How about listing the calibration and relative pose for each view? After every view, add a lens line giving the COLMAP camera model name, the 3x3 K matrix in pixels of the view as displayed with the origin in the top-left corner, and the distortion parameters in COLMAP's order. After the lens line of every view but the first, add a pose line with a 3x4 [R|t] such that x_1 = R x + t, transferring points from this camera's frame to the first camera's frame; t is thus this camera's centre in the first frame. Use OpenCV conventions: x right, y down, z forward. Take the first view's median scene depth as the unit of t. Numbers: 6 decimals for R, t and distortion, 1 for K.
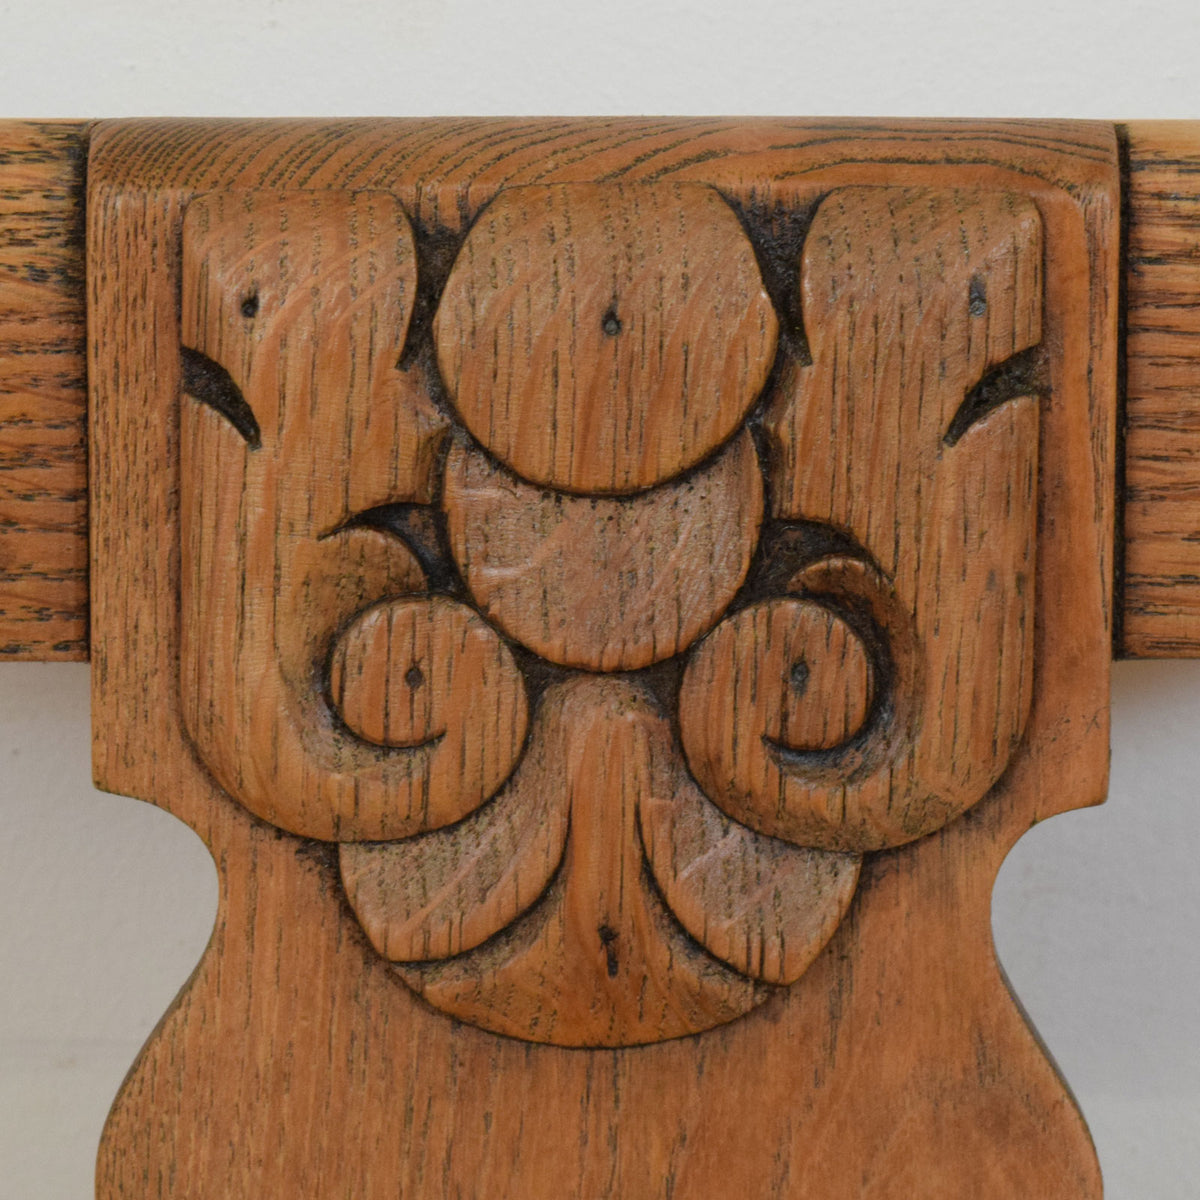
lens RADIAL K [[4059.2, 0, 702.3], [0, 4059.2, 601.1], [0, 0, 1]] dist [0.061373, -1.162299]
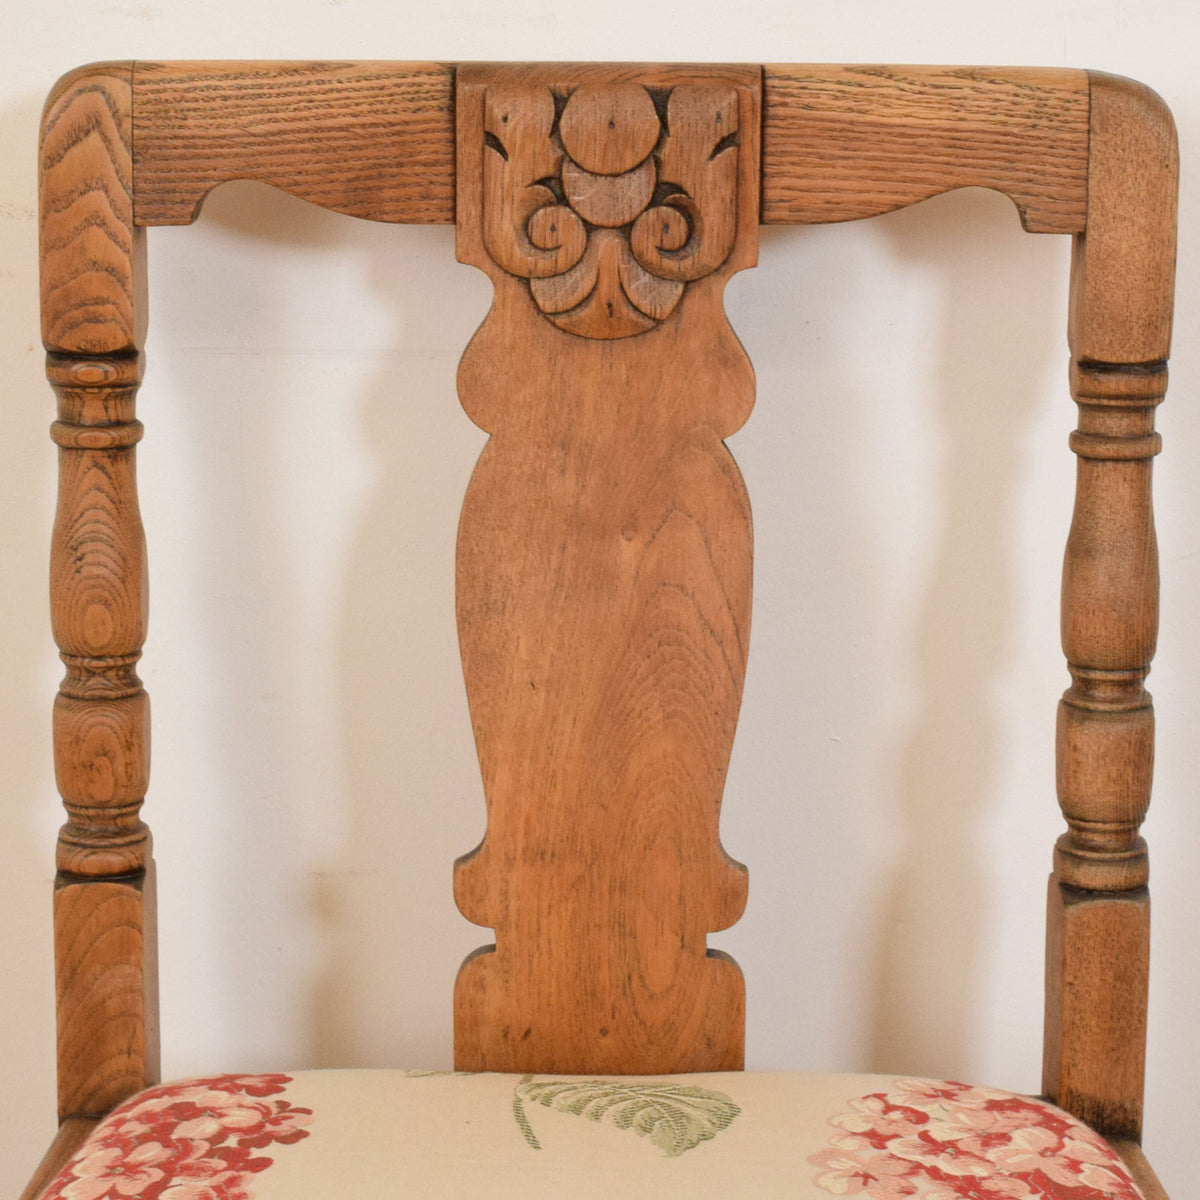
lens RADIAL K [[3438.5, 0, 603.1], [0, 3438.5, 520.1], [0, 0, 1]] dist [-0.046198, 0.278844]
pose [[0.999936, 0.004032, -0.010560, 0.002348], [-0.003153, 0.996627, 0.082005, 0.025568], [0.010855, -0.081966, 0.996576, -1.884353]]
